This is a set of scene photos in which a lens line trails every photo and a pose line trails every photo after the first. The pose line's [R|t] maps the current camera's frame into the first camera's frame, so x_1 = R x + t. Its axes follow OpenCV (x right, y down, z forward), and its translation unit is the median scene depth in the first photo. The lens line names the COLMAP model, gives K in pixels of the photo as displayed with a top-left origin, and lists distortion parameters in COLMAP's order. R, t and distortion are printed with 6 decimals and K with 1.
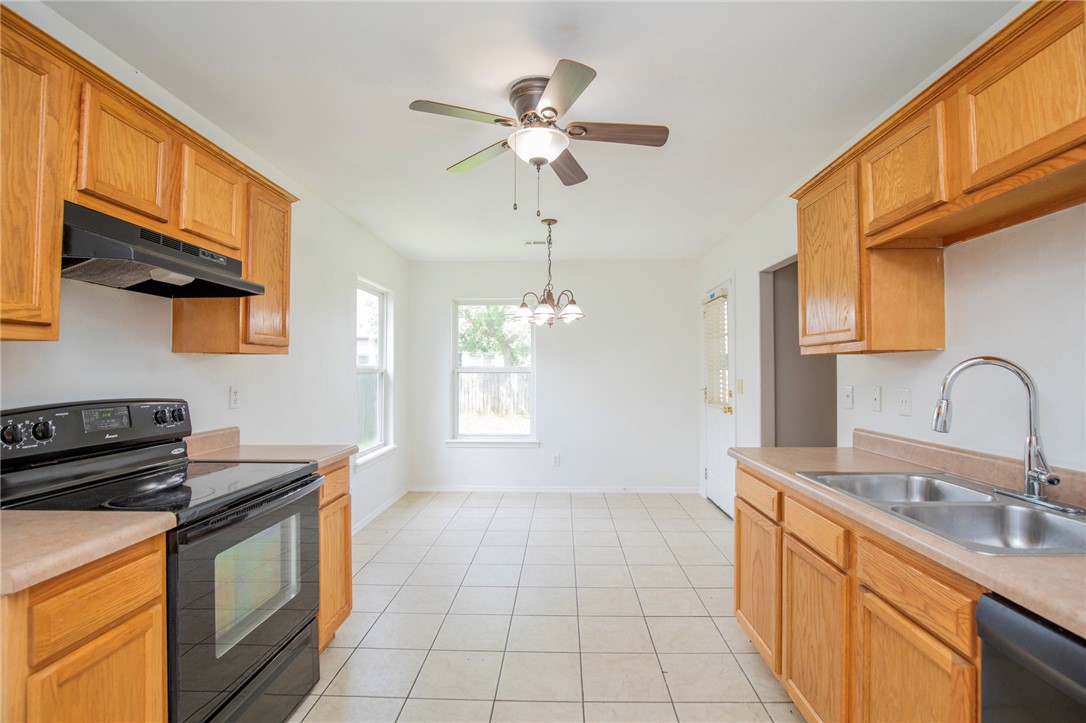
lens RADIAL K [[506.4, 0, 552.9], [0, 506.4, 359.1], [0, 0, 1]] dist [-0.024809, 0.000090]
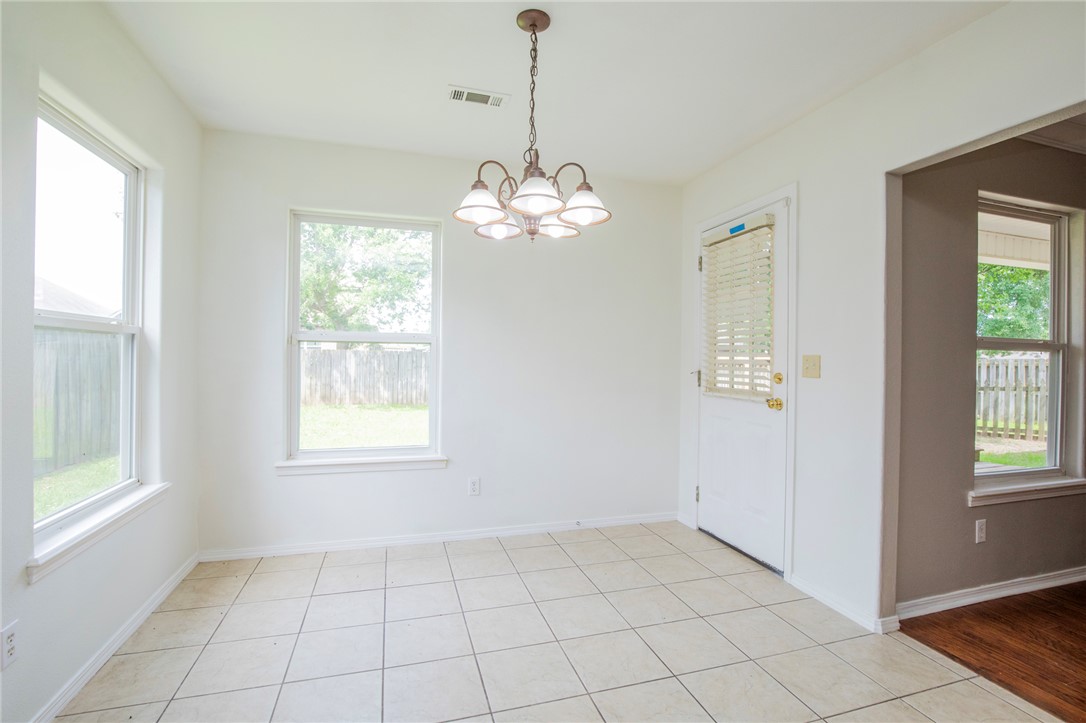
lens RADIAL K [[503.3, 0, 548.4], [0, 503.3, 359.4], [0, 0, 1]] dist [-0.038696, 0.000343]
pose [[0.947806, 0.012619, 0.318598, -0.104304], [-0.021317, 0.999489, 0.023826, 0.029503], [-0.318134, -0.029374, 0.947590, 0.401382]]
